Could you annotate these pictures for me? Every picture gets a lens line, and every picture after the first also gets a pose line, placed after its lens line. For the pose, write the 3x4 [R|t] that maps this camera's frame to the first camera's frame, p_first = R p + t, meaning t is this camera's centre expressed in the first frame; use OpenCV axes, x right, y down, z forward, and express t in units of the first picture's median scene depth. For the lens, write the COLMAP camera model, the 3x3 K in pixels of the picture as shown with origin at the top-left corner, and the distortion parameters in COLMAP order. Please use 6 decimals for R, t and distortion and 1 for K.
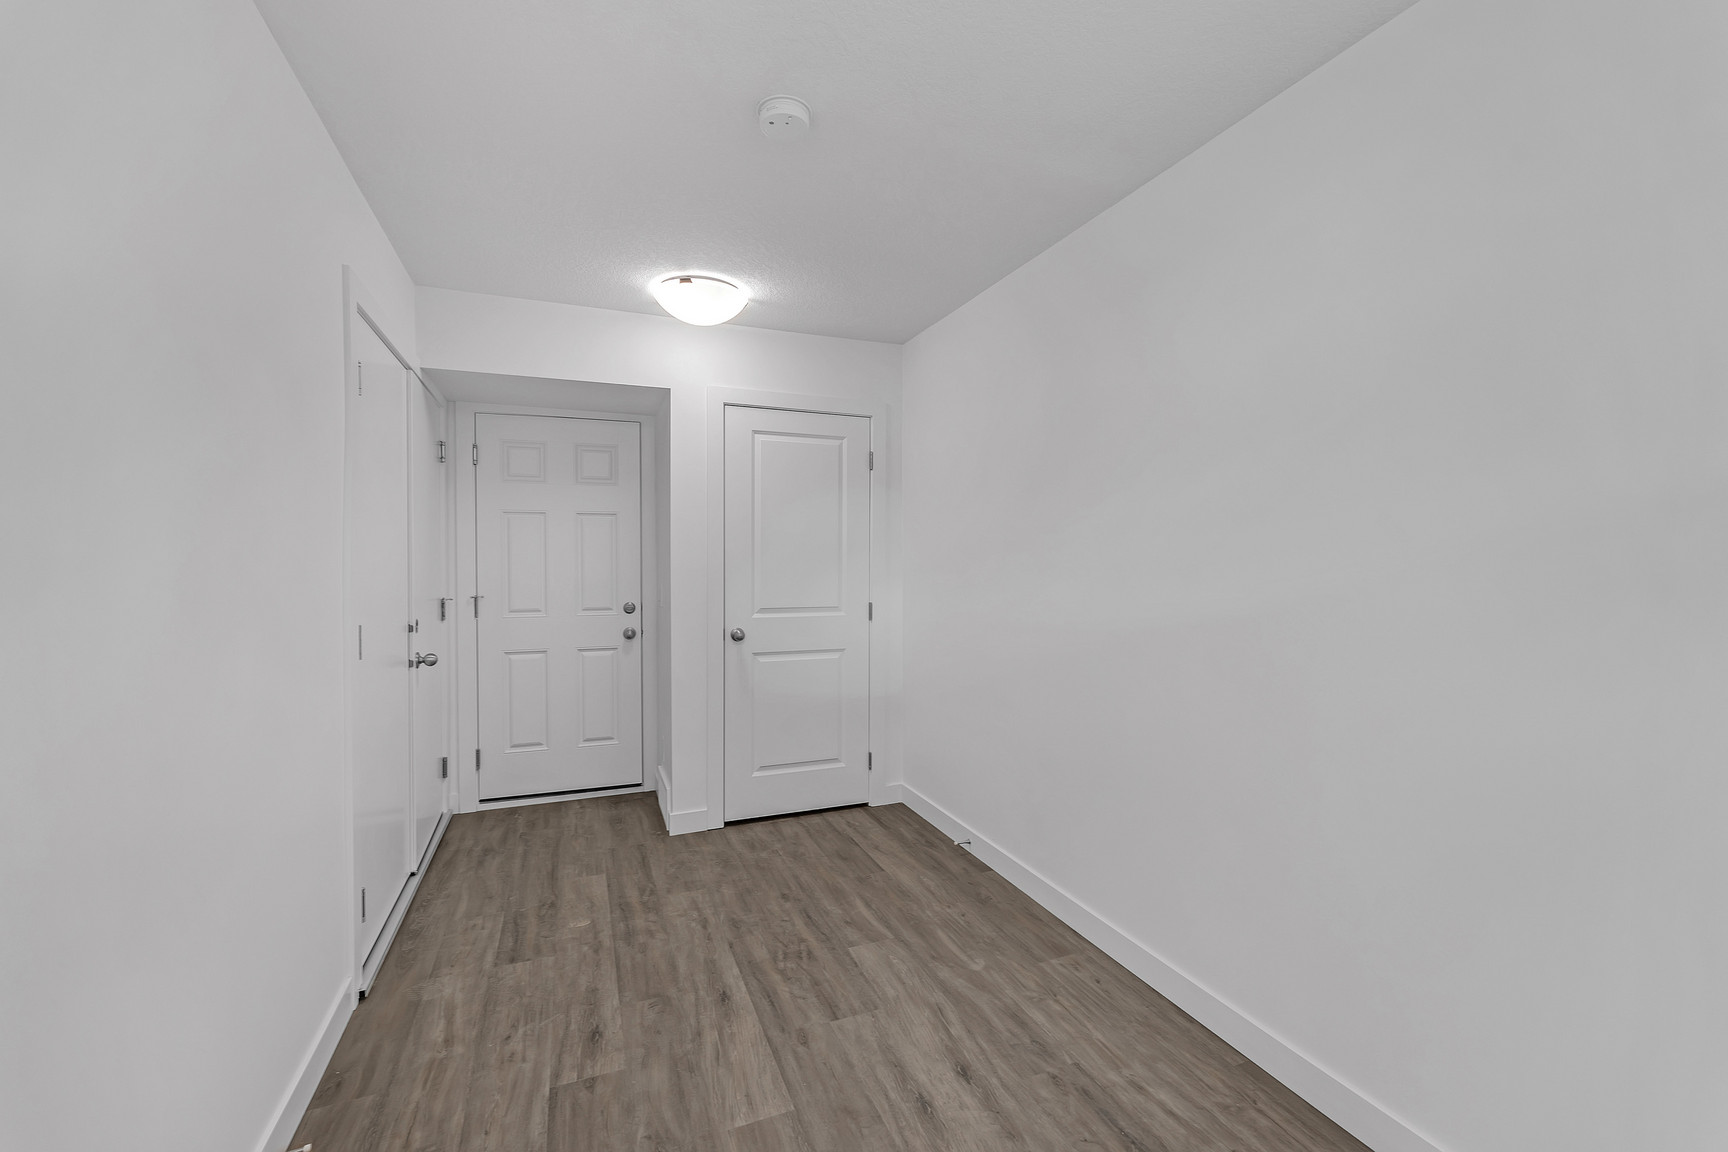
lens RADIAL K [[703.3, 0, 861.4], [0, 703.3, 593.4], [0, 0, 1]] dist [0.000449, 0.000168]
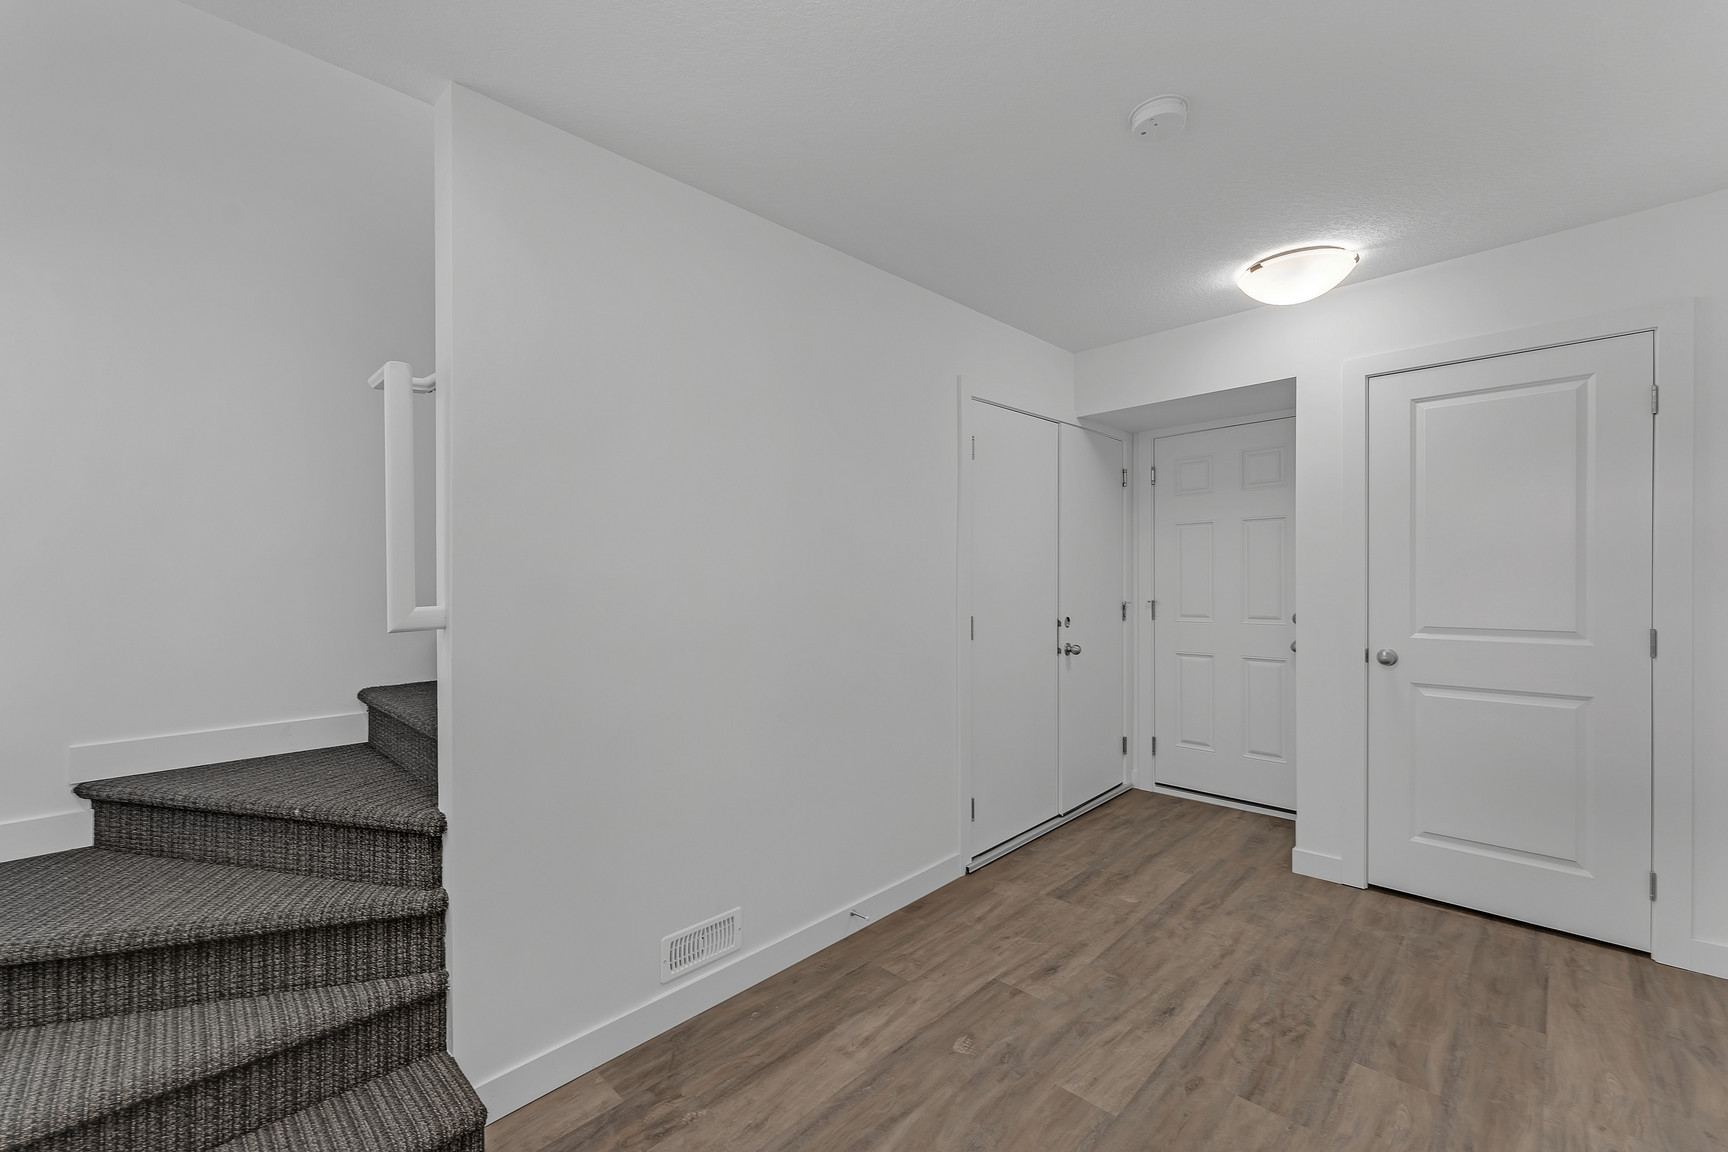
lens RADIAL K [[718.5, 0, 871.4], [0, 718.5, 596.4], [0, 0, 1]] dist [0.001358, 0.000374]
pose [[0.402537, 0.022132, -0.915136, 0.461289], [-0.027055, 0.999559, 0.012273, -0.007406], [0.915004, 0.019819, 0.402958, 0.169642]]
